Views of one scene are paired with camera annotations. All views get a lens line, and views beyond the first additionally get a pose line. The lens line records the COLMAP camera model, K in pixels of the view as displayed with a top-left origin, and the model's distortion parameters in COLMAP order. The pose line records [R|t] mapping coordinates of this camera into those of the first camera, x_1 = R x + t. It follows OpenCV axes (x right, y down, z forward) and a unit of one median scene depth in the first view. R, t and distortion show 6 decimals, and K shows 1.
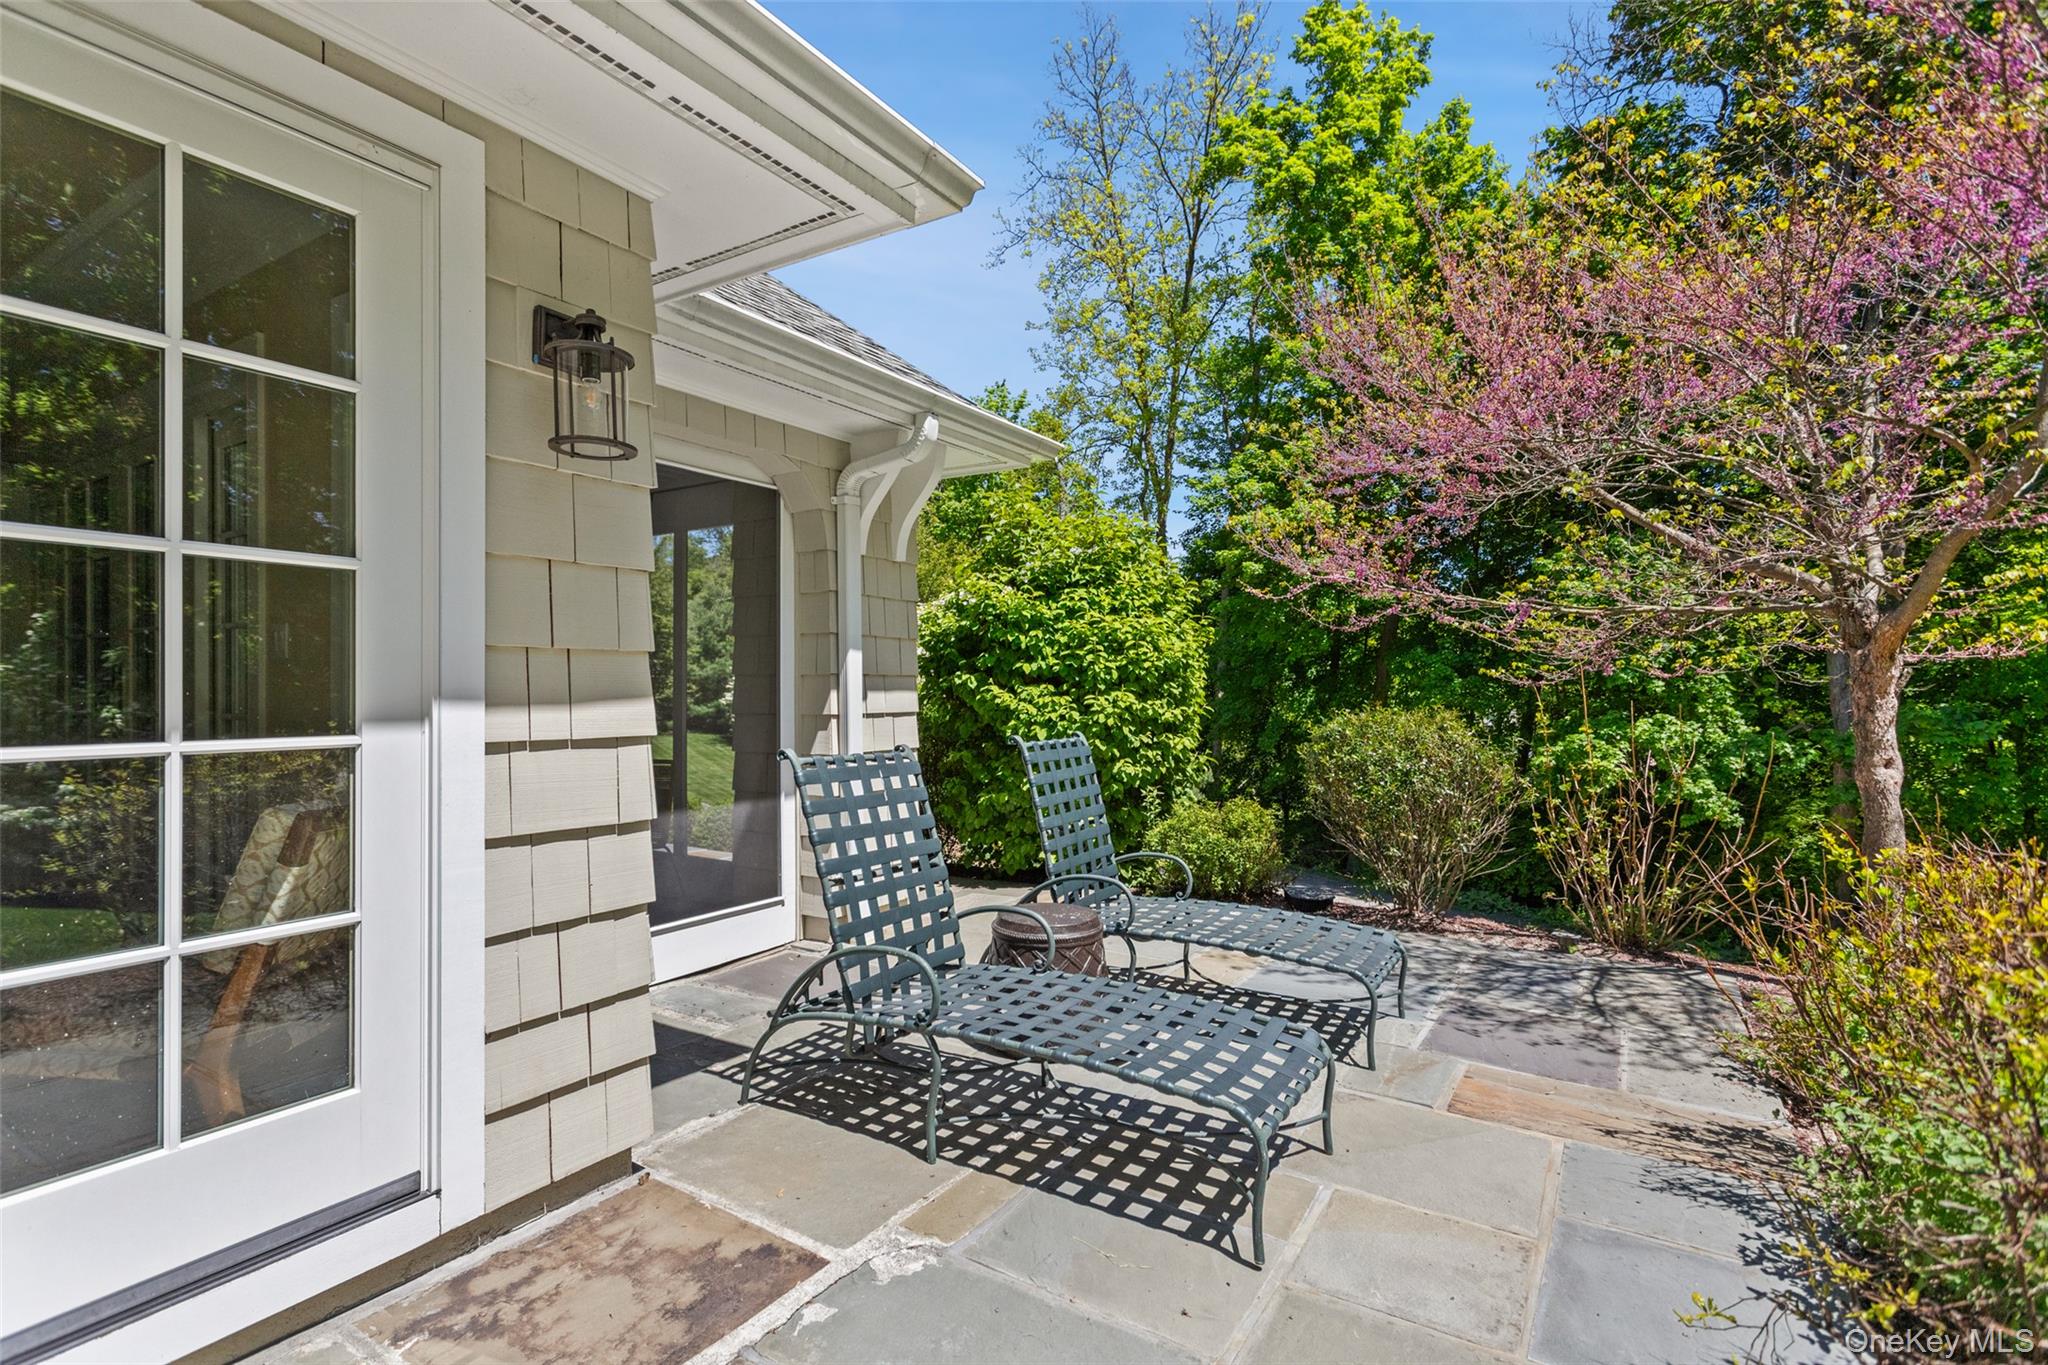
lens RADIAL K [[969.6, 0, 1012.7], [0, 969.6, 672.5], [0, 0, 1]] dist [-0.000800, -0.000370]
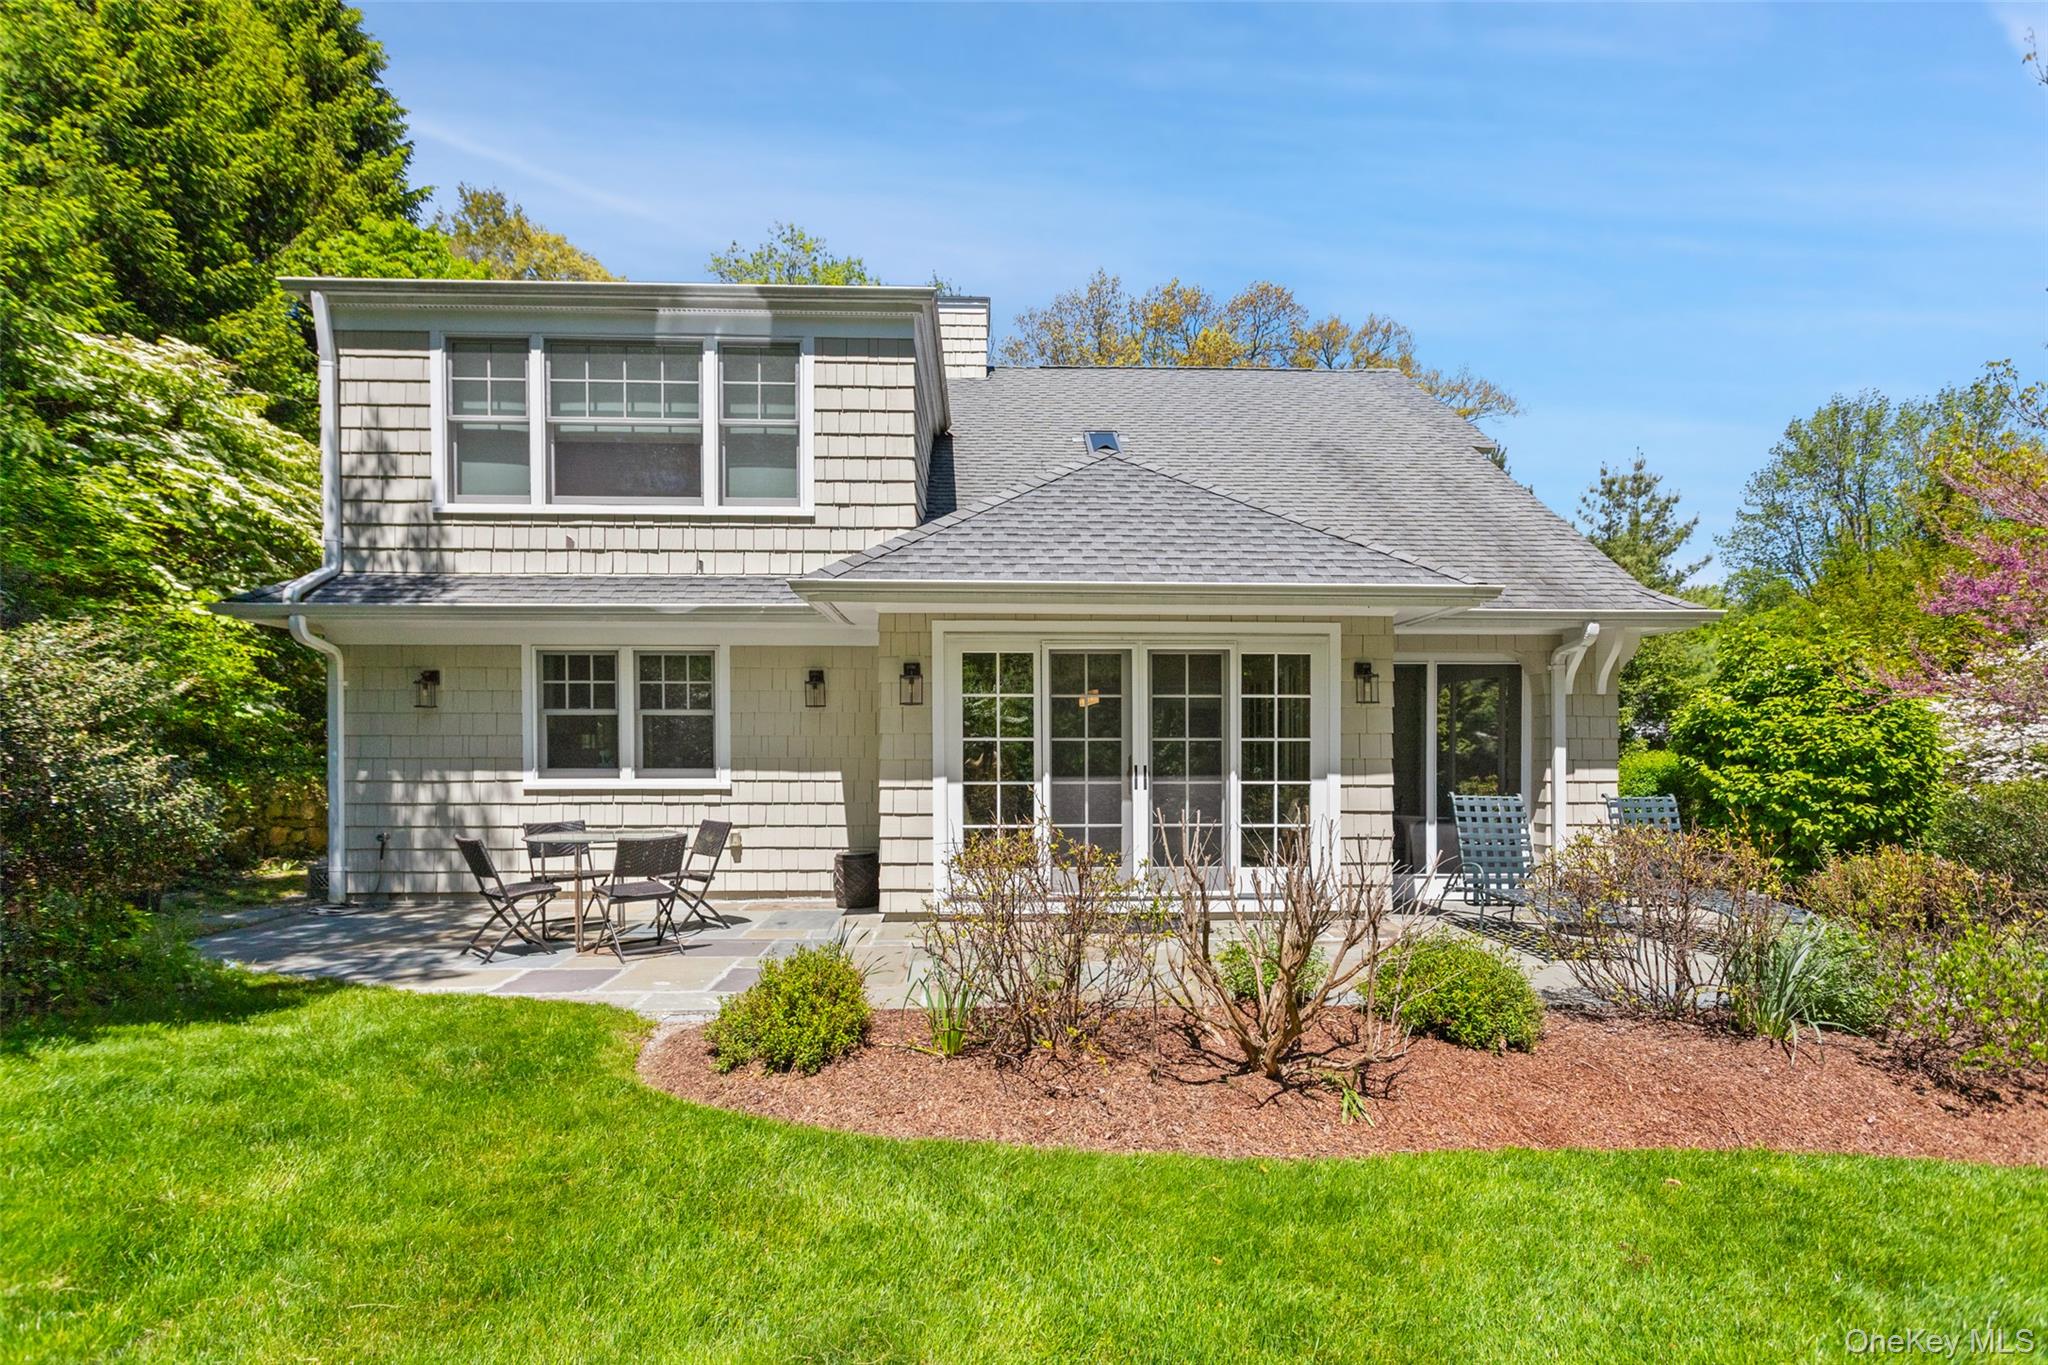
lens RADIAL K [[969.6, 0, 1028.4], [0, 969.6, 749.1], [0, 0, 1]] dist [-0.000800, -0.000370]
pose [[0.566614, 0.000638, -0.823983, 0.627612], [0.012835, 0.999872, 0.009600, -0.039467], [0.823883, -0.016015, 0.566533, -0.714180]]
